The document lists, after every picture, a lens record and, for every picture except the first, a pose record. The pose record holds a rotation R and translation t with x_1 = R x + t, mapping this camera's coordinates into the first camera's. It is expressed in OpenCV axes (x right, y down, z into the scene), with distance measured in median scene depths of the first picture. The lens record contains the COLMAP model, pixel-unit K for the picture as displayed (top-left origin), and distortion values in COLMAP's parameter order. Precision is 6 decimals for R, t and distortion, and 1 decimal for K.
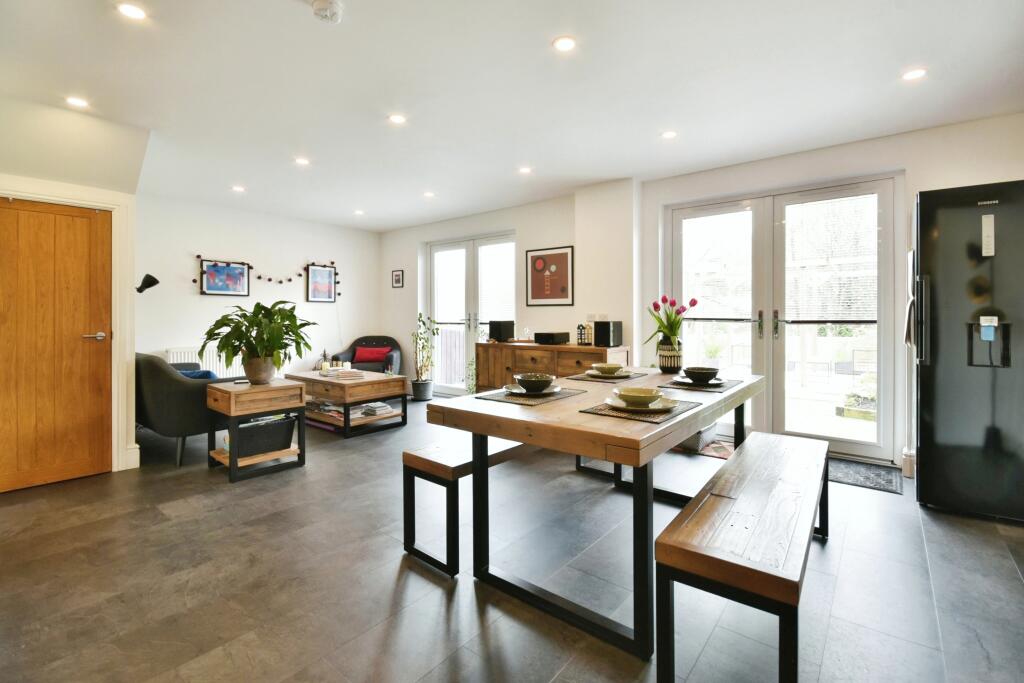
lens RADIAL K [[458.8, 0, 514.5], [0, 458.8, 330.1], [0, 0, 1]] dist [0.000407, -0.000323]
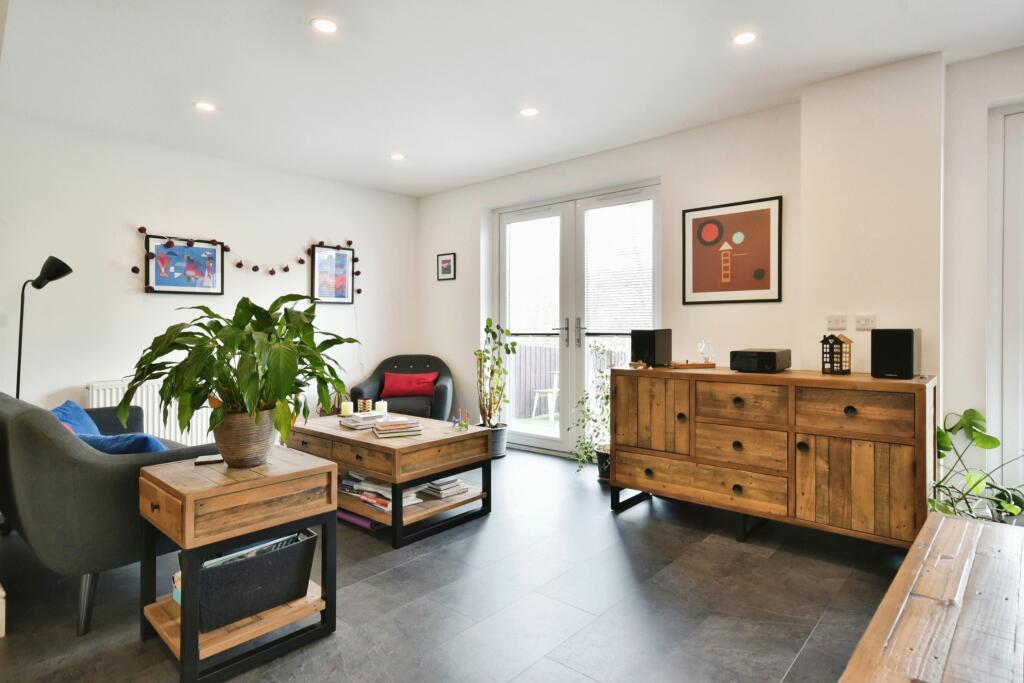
lens RADIAL K [[567.7, 0, 514.8], [0, 567.7, 324.1], [0, 0, 1]] dist [0.013296, 0.000751]
pose [[0.998781, -0.011671, -0.047955, -0.181133], [0.010301, 0.999535, -0.028699, -0.009766], [0.048268, 0.028170, 0.998437, 0.306738]]
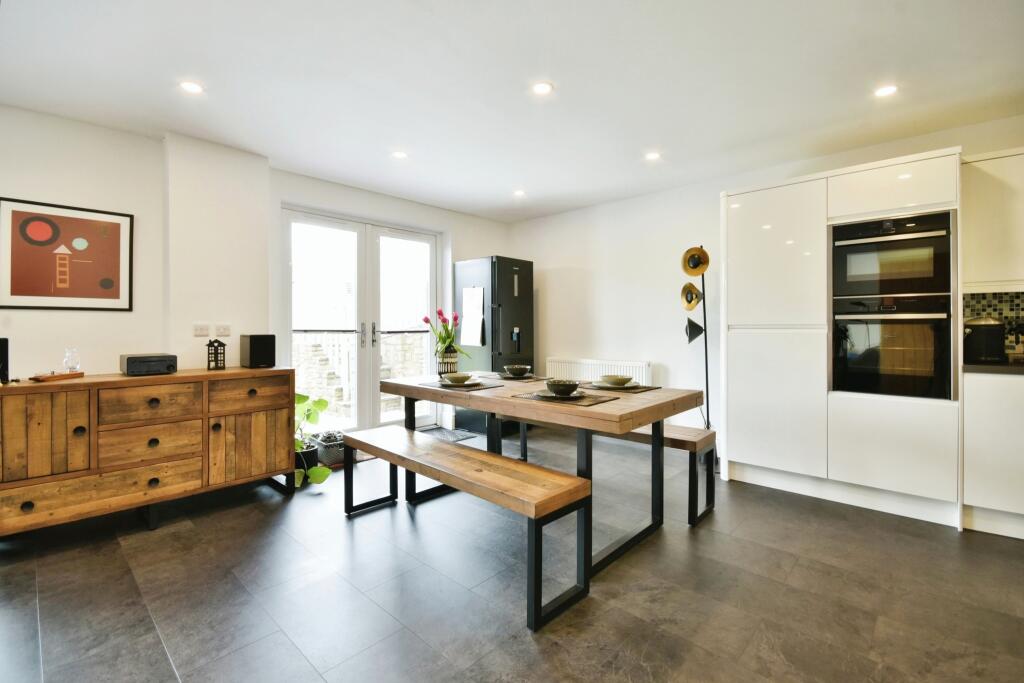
lens RADIAL K [[458.8, 0, 514.5], [0, 458.8, 330.1], [0, 0, 1]] dist [0.000407, -0.000323]
pose [[0.074076, -0.007396, 0.997225, -0.492800], [0.030769, 0.999513, 0.005127, -0.016235], [-0.996778, 0.030304, 0.074268, 0.473349]]
